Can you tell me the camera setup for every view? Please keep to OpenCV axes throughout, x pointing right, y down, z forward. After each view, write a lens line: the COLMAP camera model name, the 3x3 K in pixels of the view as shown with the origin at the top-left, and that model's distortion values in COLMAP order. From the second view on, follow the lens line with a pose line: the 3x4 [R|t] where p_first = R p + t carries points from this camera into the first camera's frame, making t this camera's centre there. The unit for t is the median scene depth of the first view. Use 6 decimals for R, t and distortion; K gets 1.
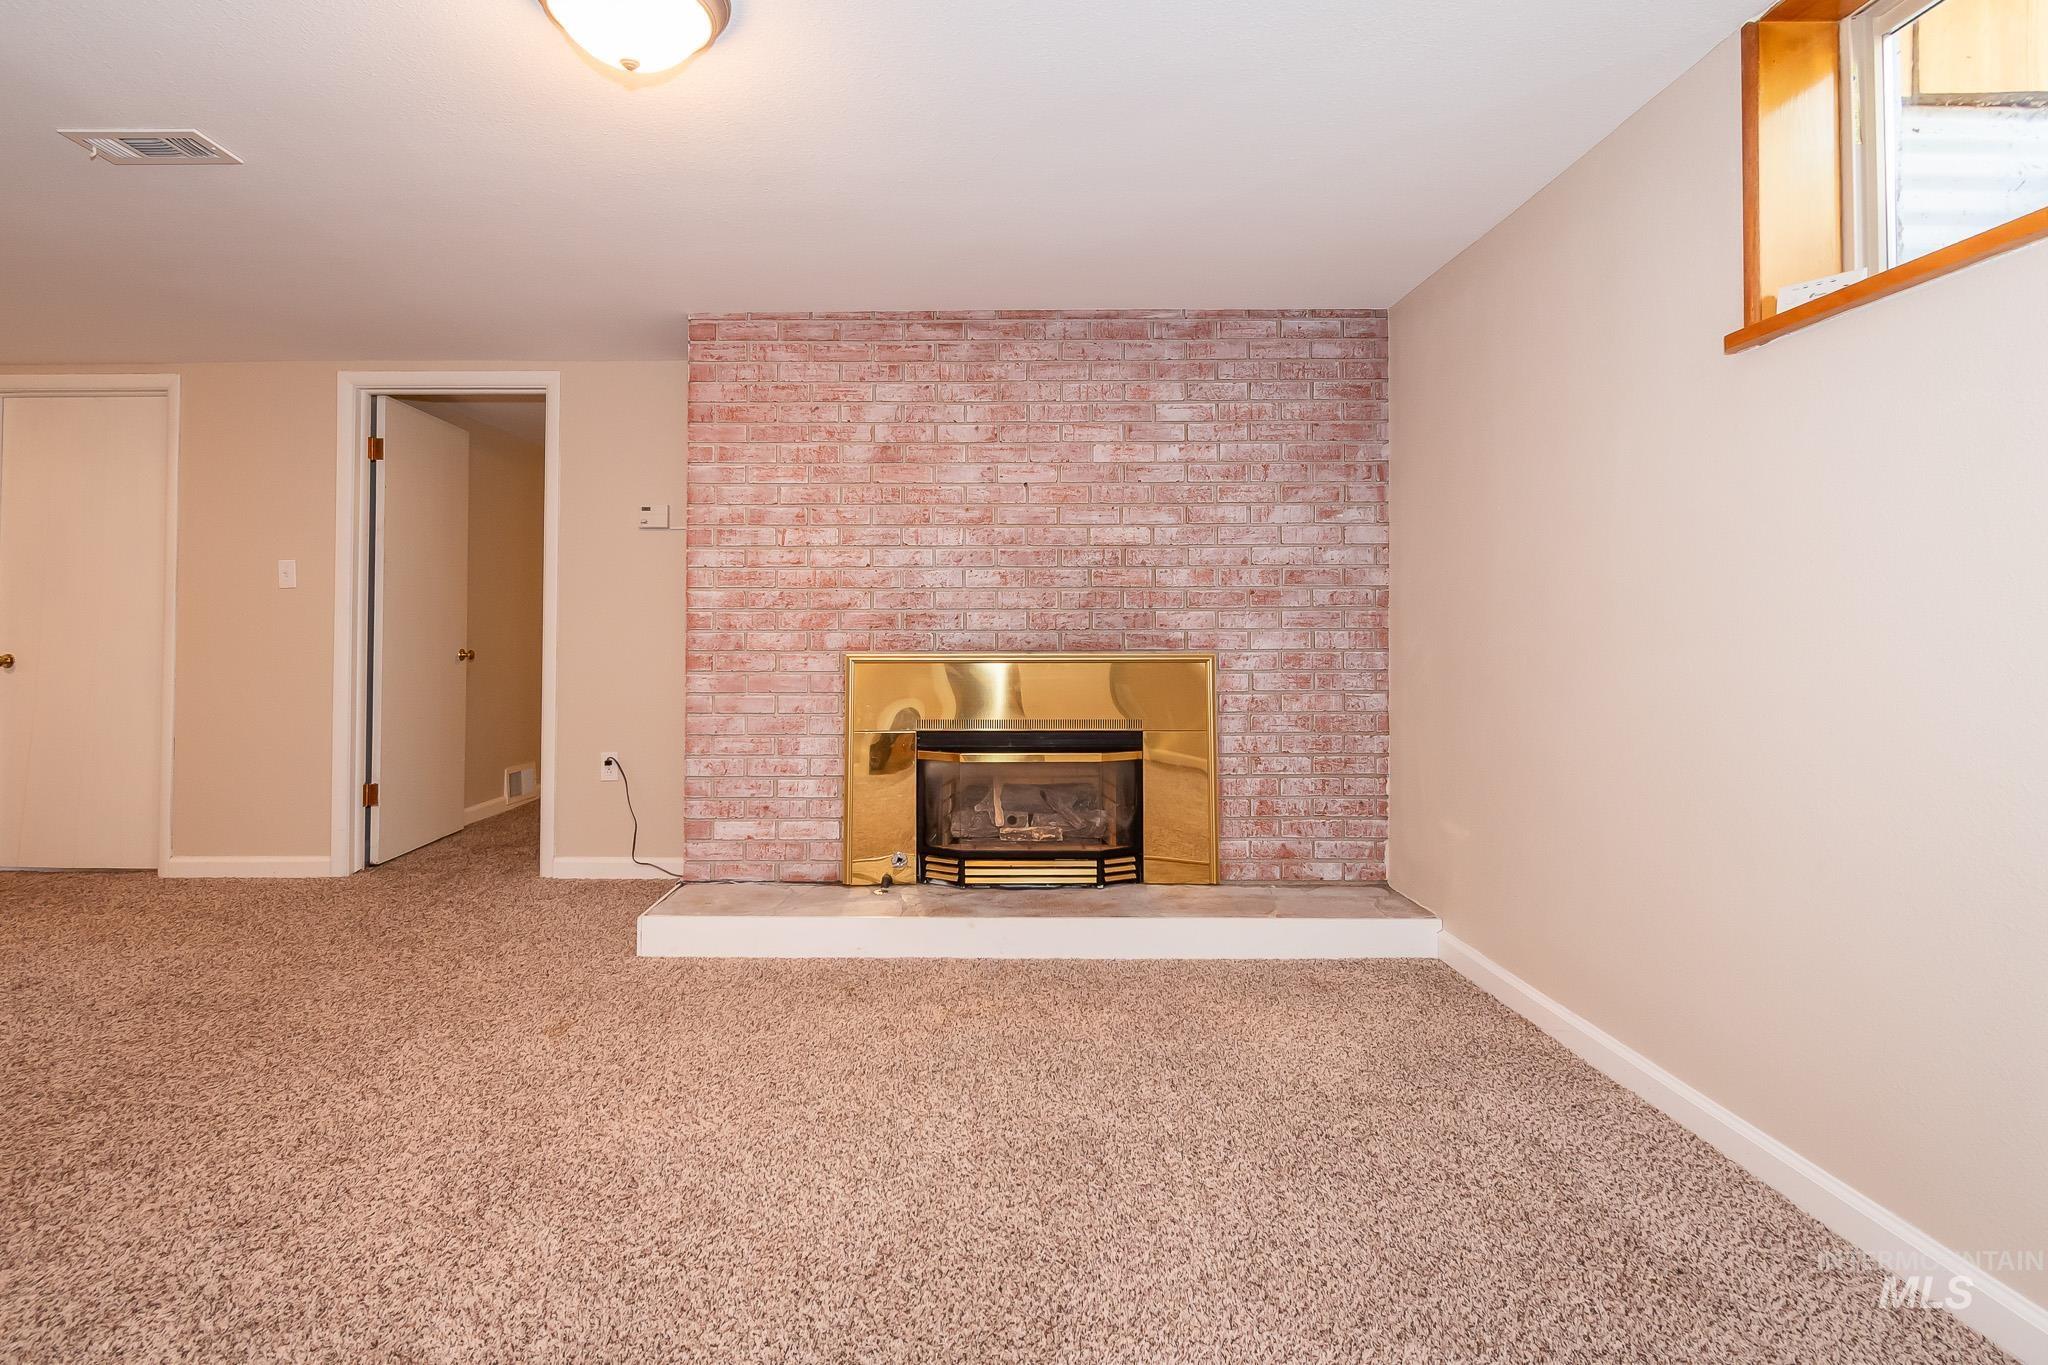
lens RADIAL K [[1013.4, 0, 1021.9], [0, 1013.4, 618.6], [0, 0, 1]] dist [-0.002886, -0.000931]
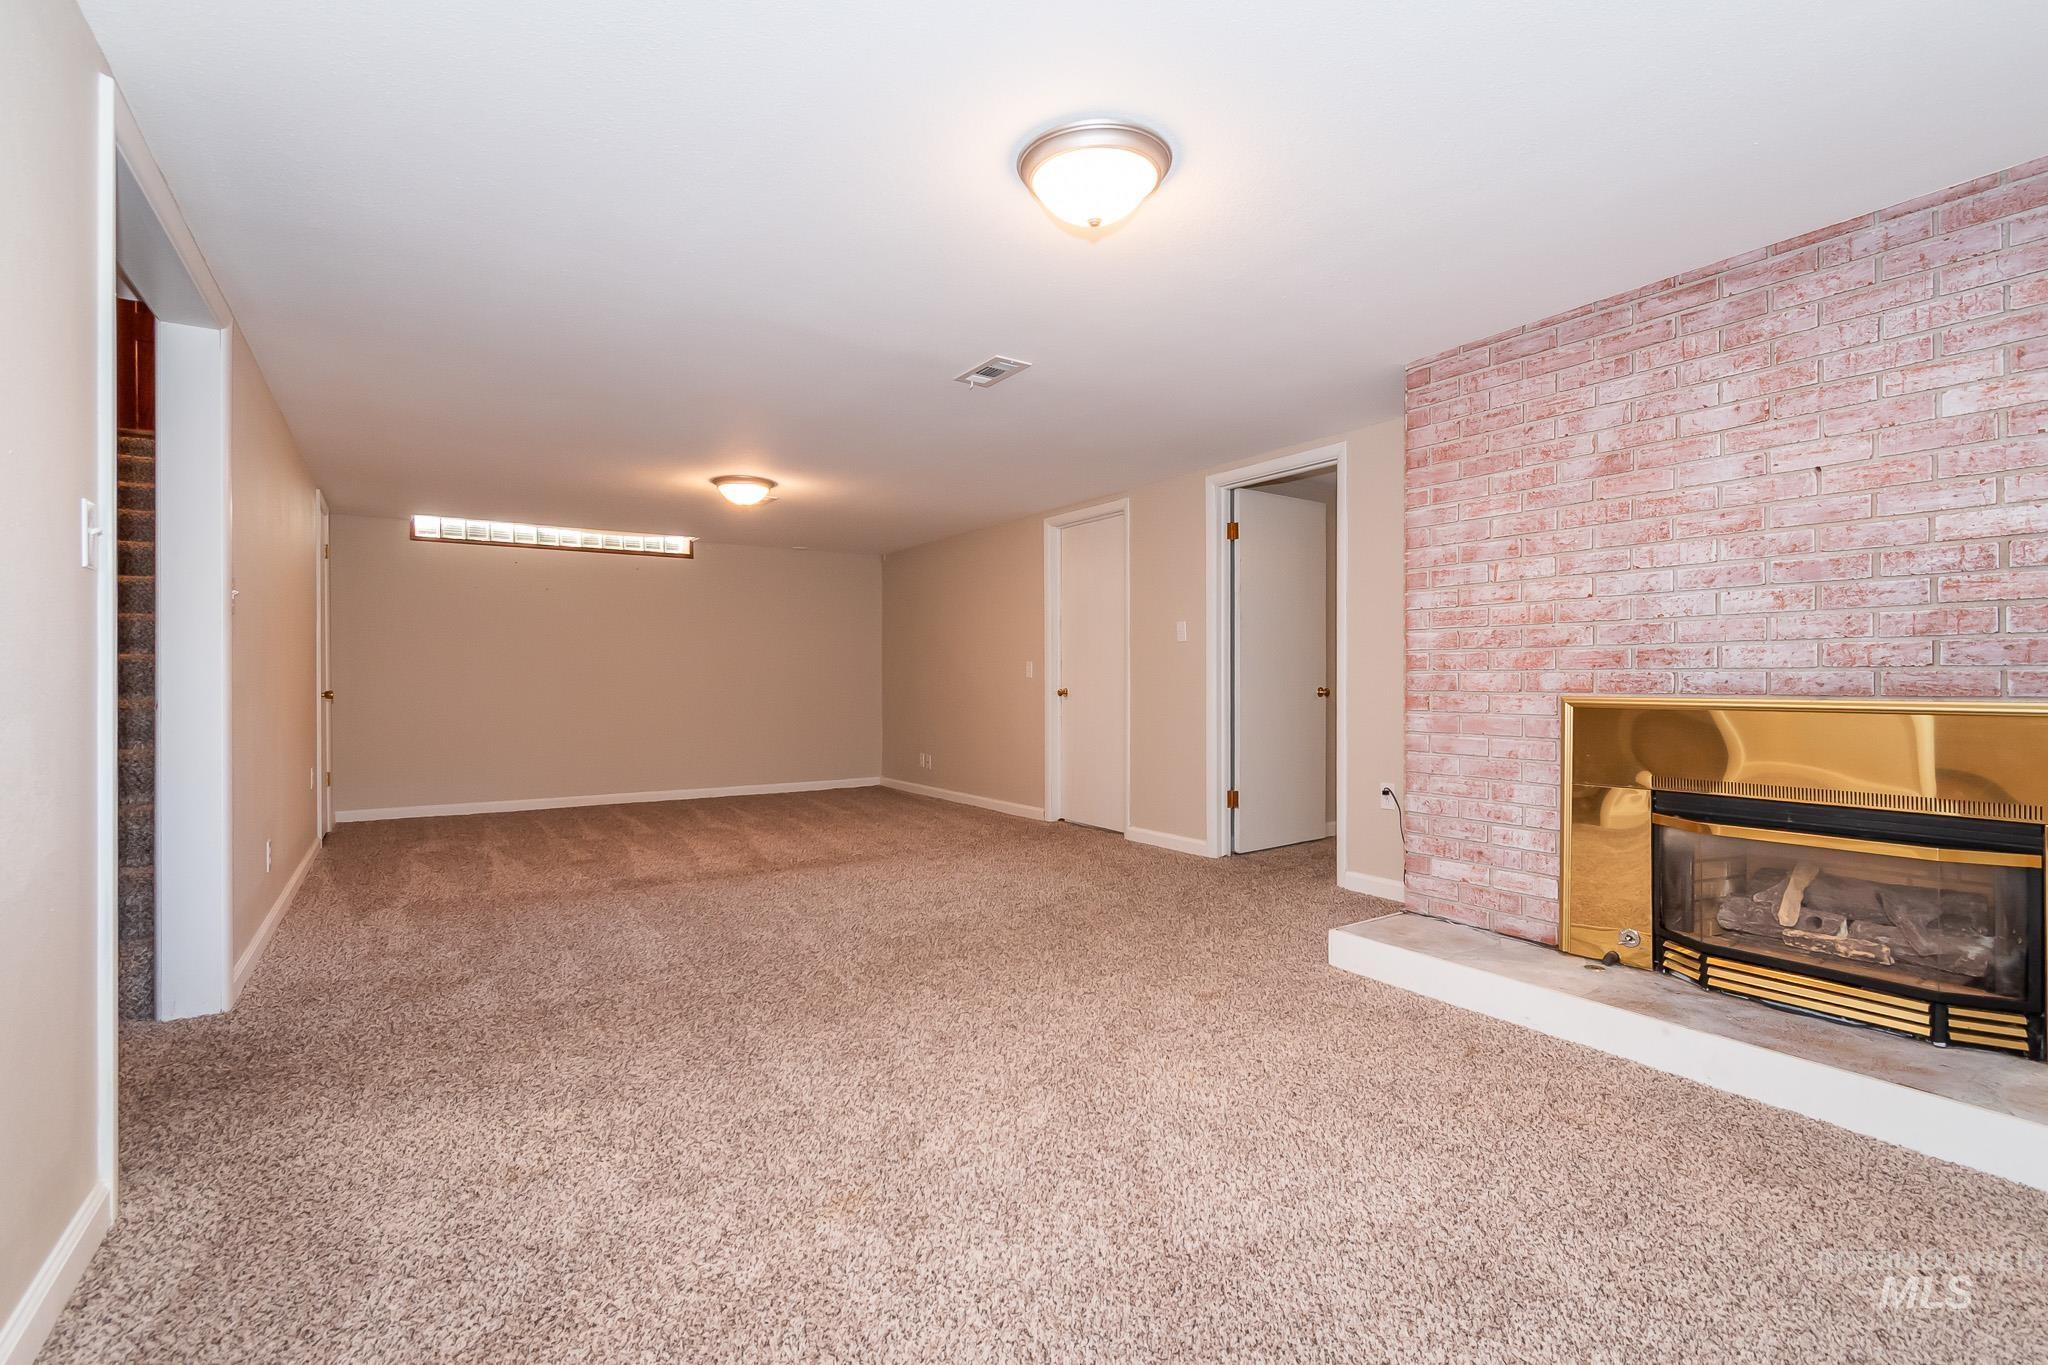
lens RADIAL K [[957.5, 0, 1024.0], [0, 957.5, 682.5], [0, 0, 1]] dist [0.000682, -0.000718]
pose [[0.533871, 0.003933, -0.845557, 0.287797], [0.017261, 0.999730, 0.015548, 0.001408], [0.845390, -0.022895, 0.533659, 0.141600]]
